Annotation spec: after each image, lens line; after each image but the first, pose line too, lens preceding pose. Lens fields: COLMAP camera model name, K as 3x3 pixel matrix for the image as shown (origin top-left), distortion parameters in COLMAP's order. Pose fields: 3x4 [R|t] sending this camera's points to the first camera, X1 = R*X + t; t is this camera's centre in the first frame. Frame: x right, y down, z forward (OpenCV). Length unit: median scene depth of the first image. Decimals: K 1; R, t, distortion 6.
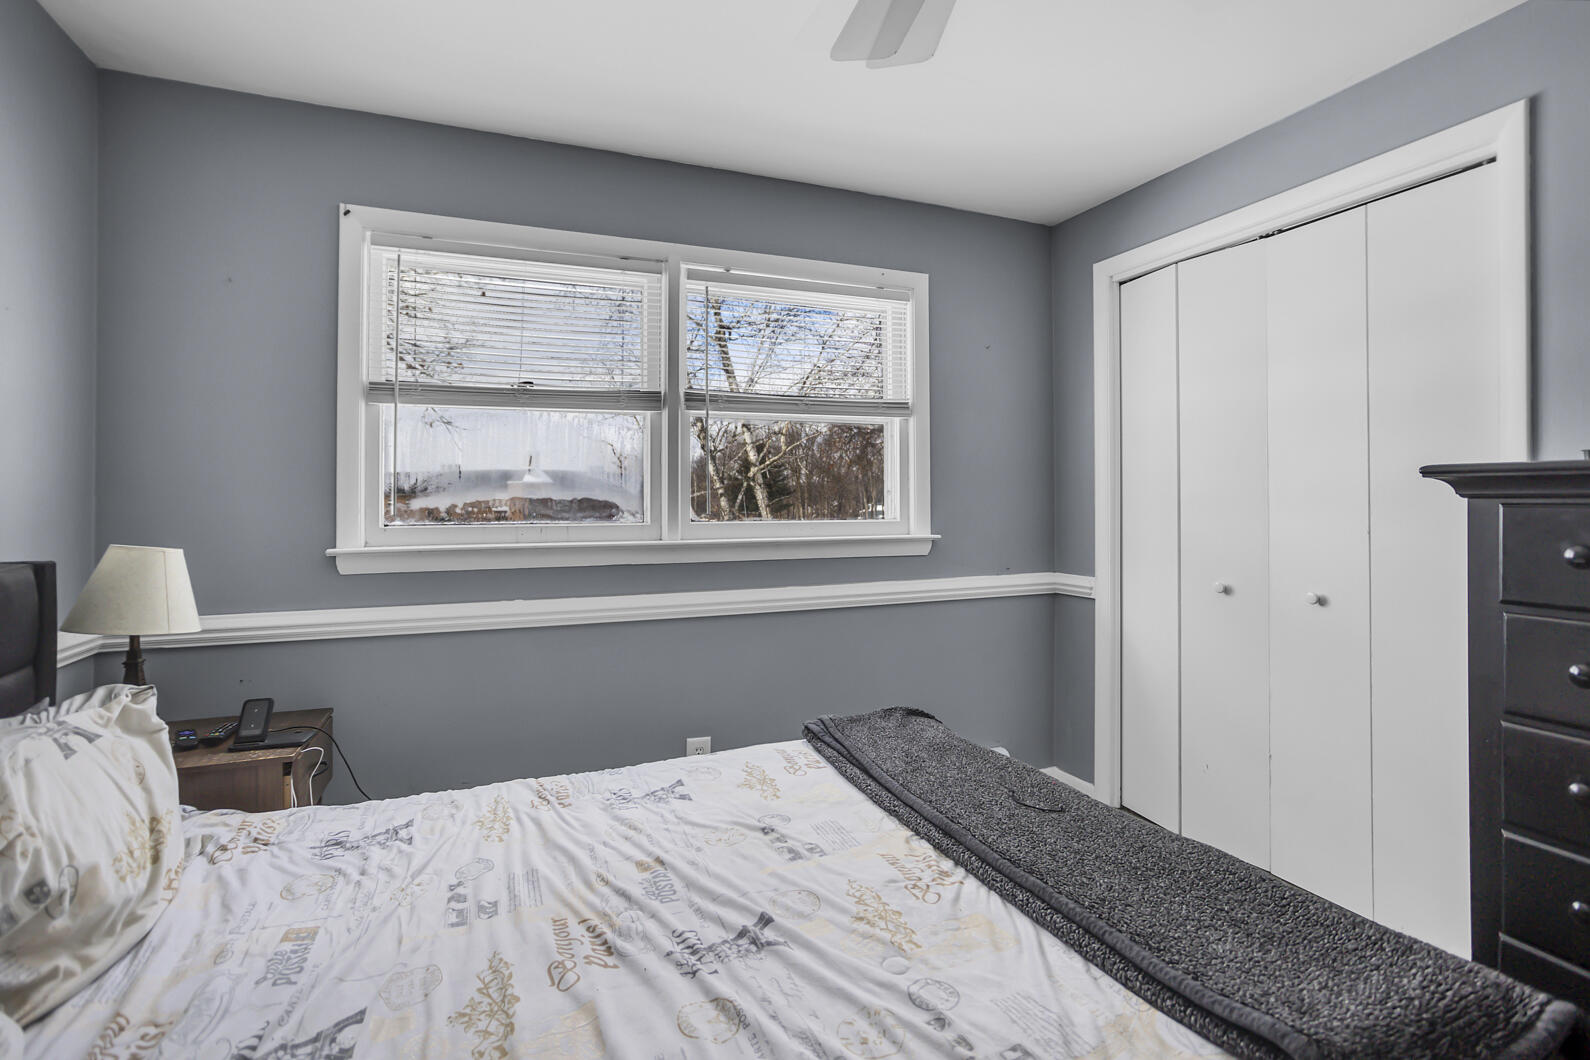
lens RADIAL K [[767.1, 0, 791.7], [0, 767.1, 506.9], [0, 0, 1]] dist [-0.064379, 0.037904]
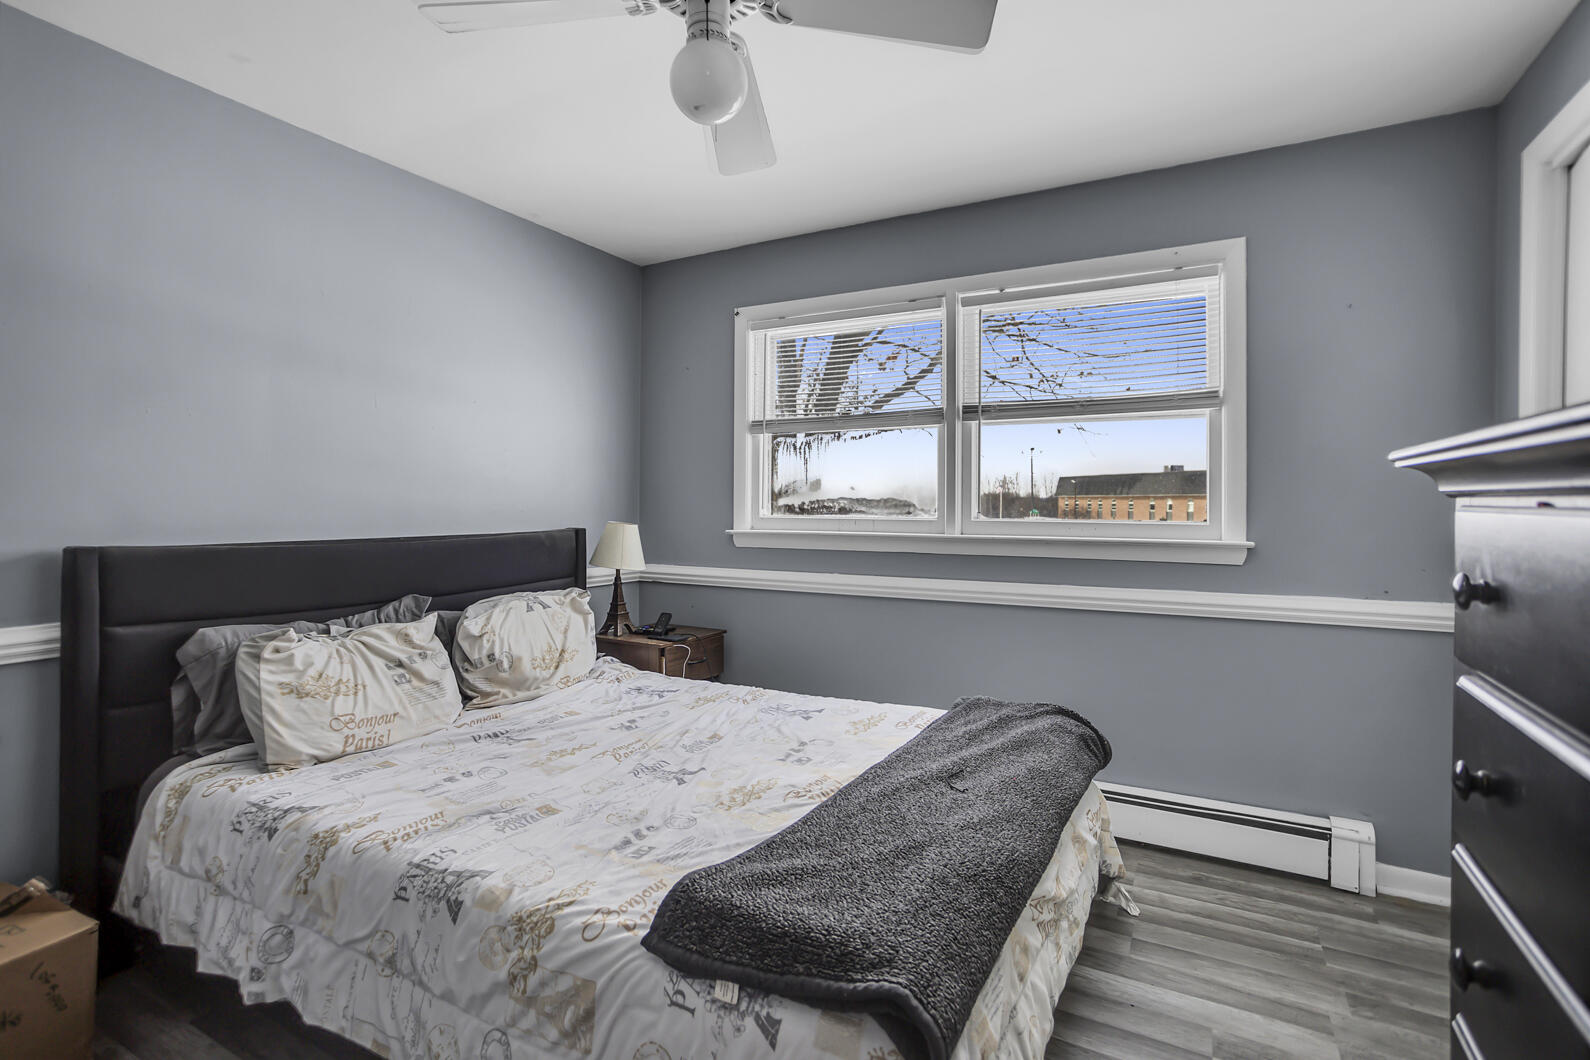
lens RADIAL K [[767.9, 0, 800.4], [0, 767.9, 520.9], [0, 0, 1]] dist [-0.061028, 0.036318]
pose [[0.625480, 0.023578, -0.779884, 0.698784], [-0.011883, 0.999715, 0.020693, 0.001900], [0.780150, -0.003676, 0.625582, 0.105515]]
